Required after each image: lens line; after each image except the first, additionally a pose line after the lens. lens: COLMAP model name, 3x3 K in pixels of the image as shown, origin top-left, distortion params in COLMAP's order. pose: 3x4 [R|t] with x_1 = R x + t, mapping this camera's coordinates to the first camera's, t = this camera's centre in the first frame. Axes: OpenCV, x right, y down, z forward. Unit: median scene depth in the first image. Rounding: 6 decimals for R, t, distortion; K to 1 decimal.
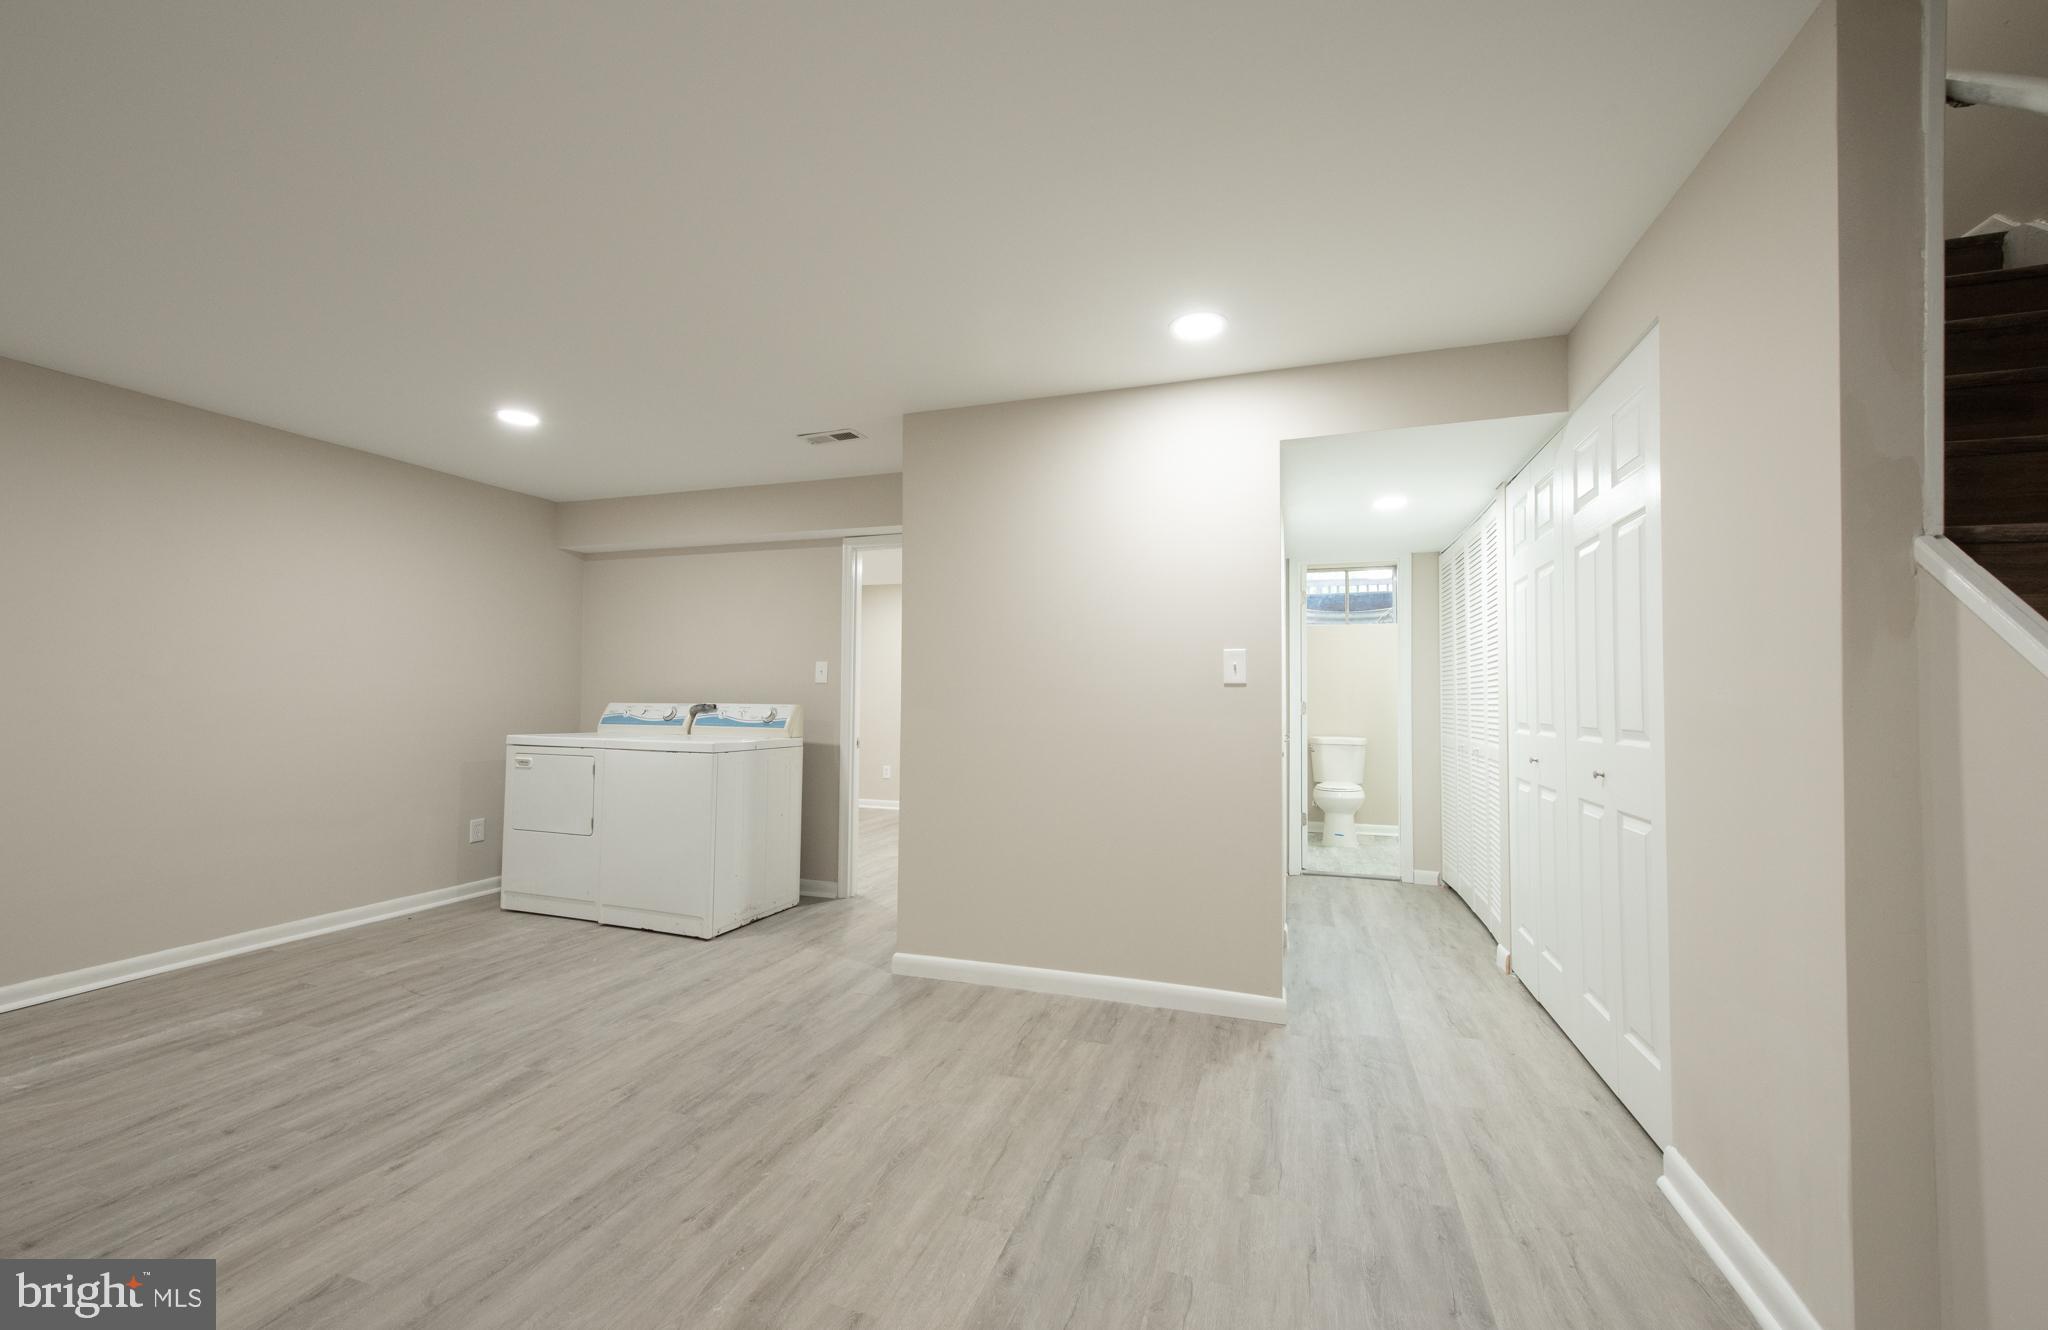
lens RADIAL K [[784.4, 0, 1030.1], [0, 784.4, 673.6], [0, 0, 1]] dist [0.010327, -0.001857]
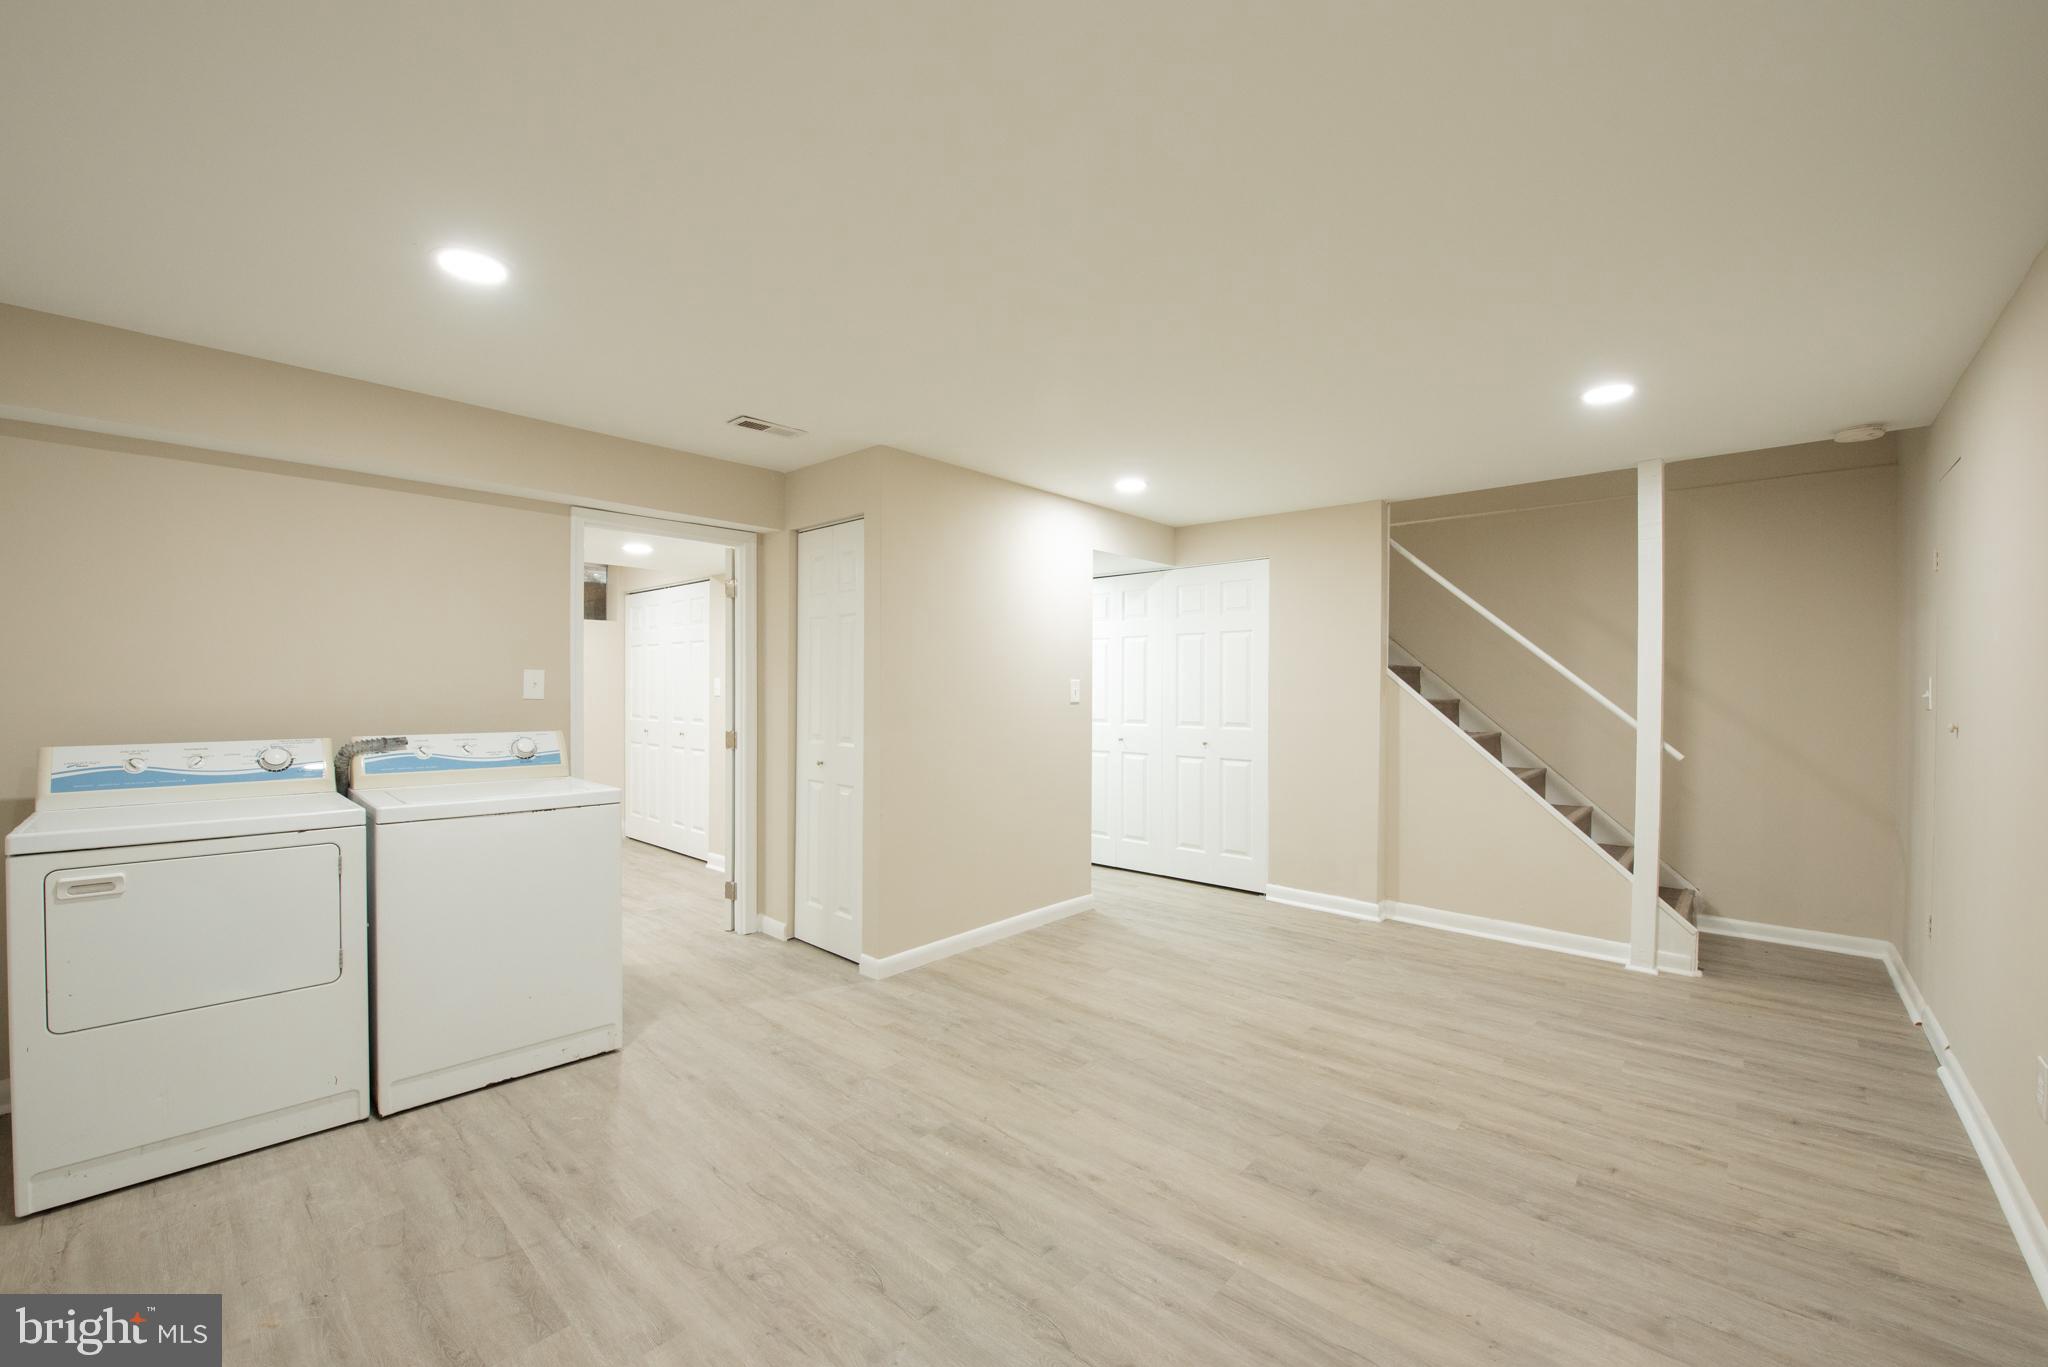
lens RADIAL K [[814.9, 0, 1031.3], [0, 814.9, 691.5], [0, 0, 1]] dist [-0.015024, -0.000557]
pose [[0.394122, -0.010020, 0.919003, -1.339356], [-0.031072, 0.999224, 0.024220, -0.047635], [-0.918533, -0.038101, 0.393505, 0.483146]]
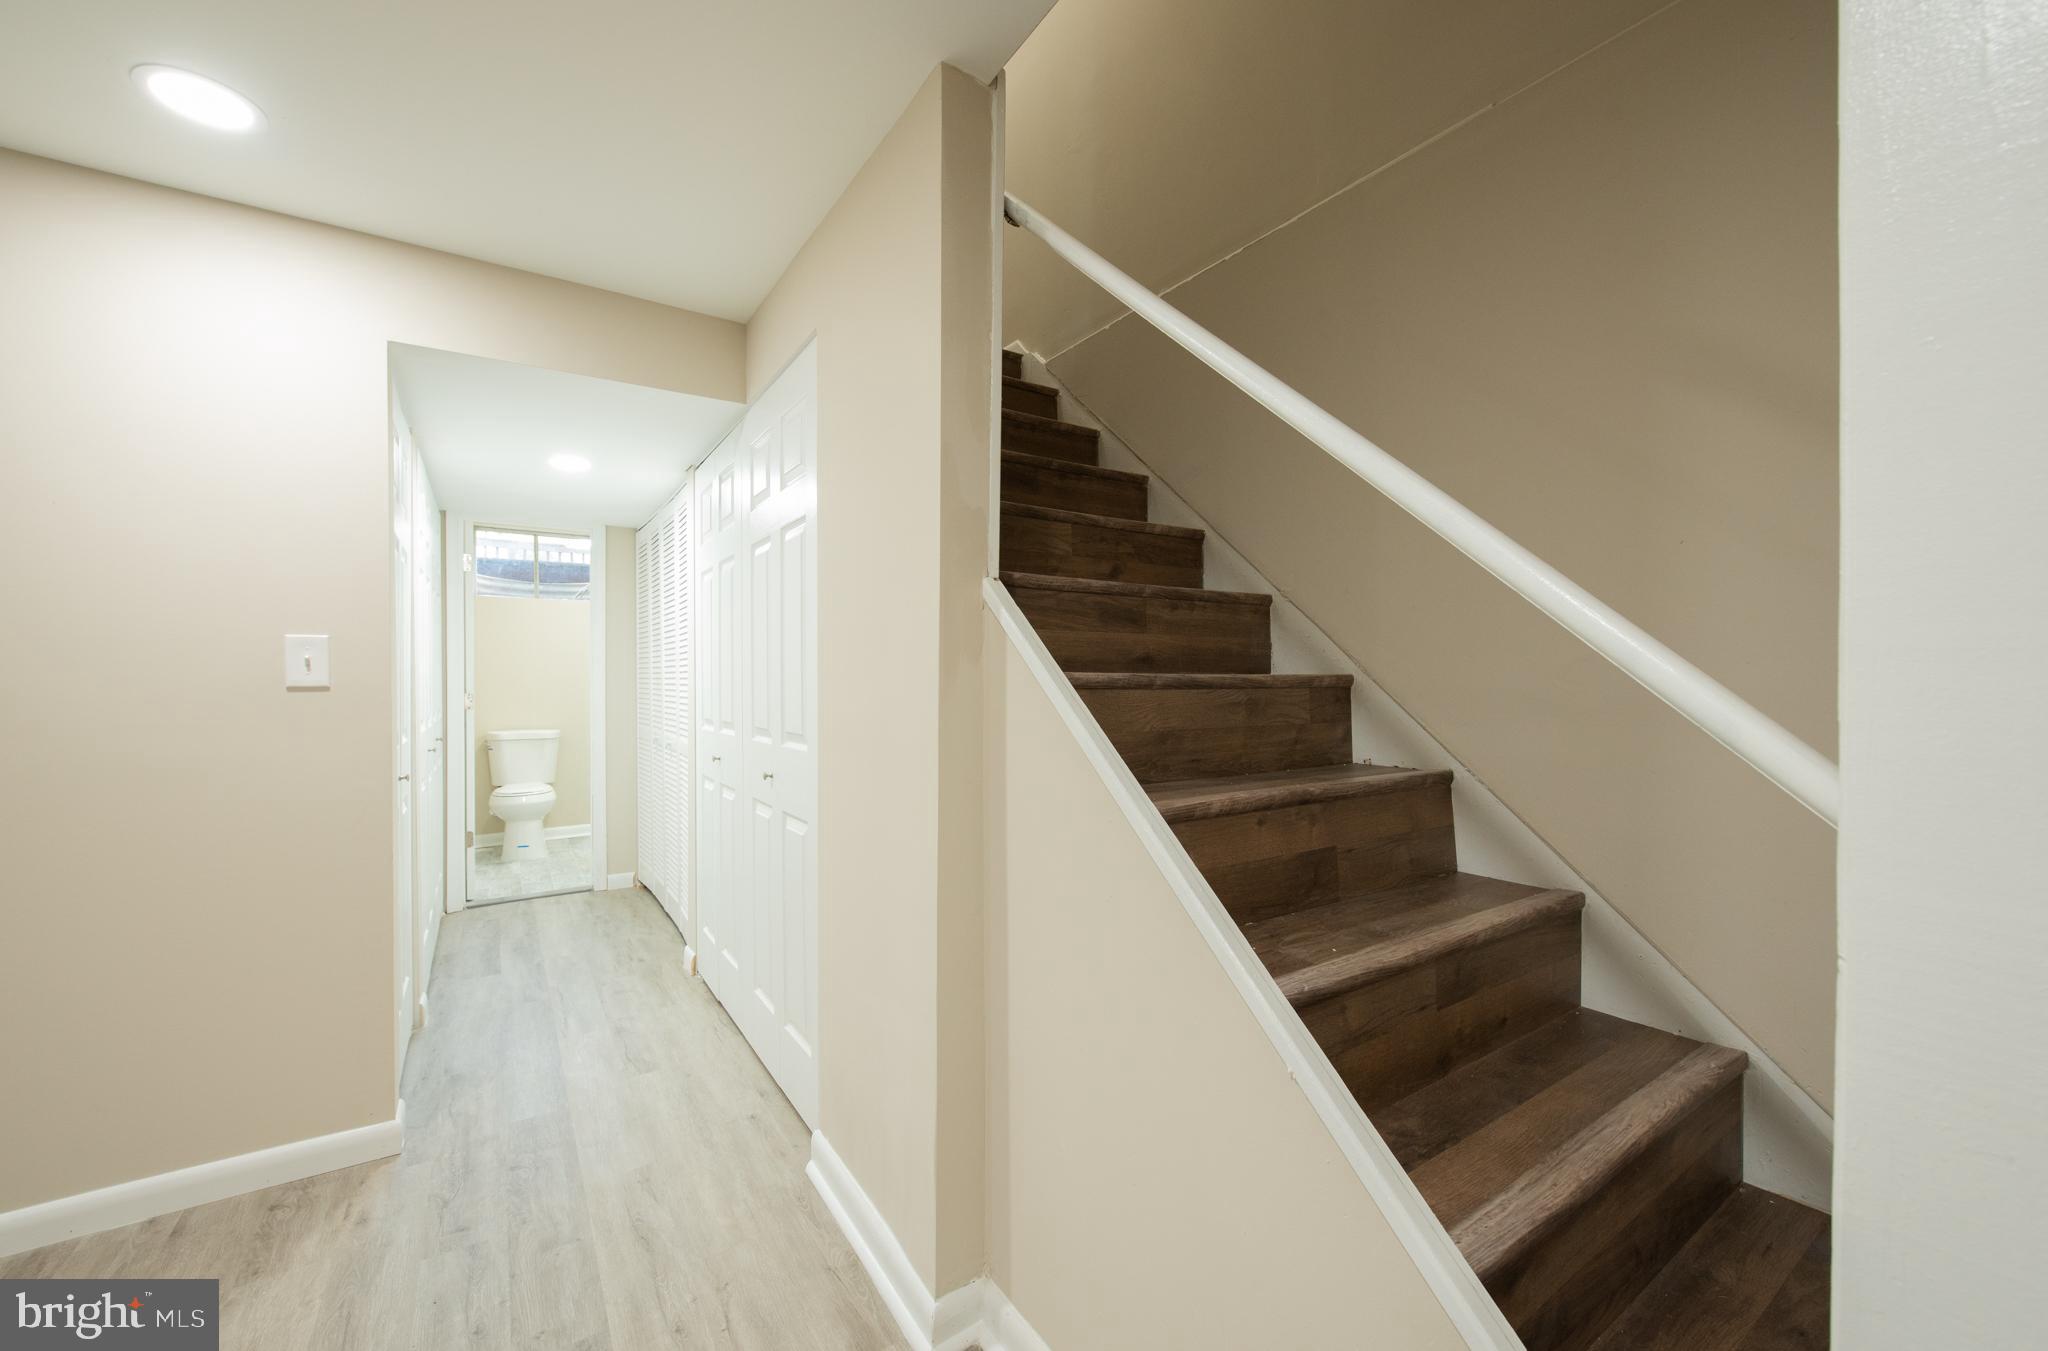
lens RADIAL K [[790.8, 0, 1032.5], [0, 790.8, 677.7], [0, 0, 1]] dist [-0.002673, -0.000565]
pose [[0.606159, -0.013455, 0.795230, 0.107970], [-0.018424, 0.999351, 0.030953, -0.029229], [-0.795130, -0.033414, 0.605518, 0.107776]]
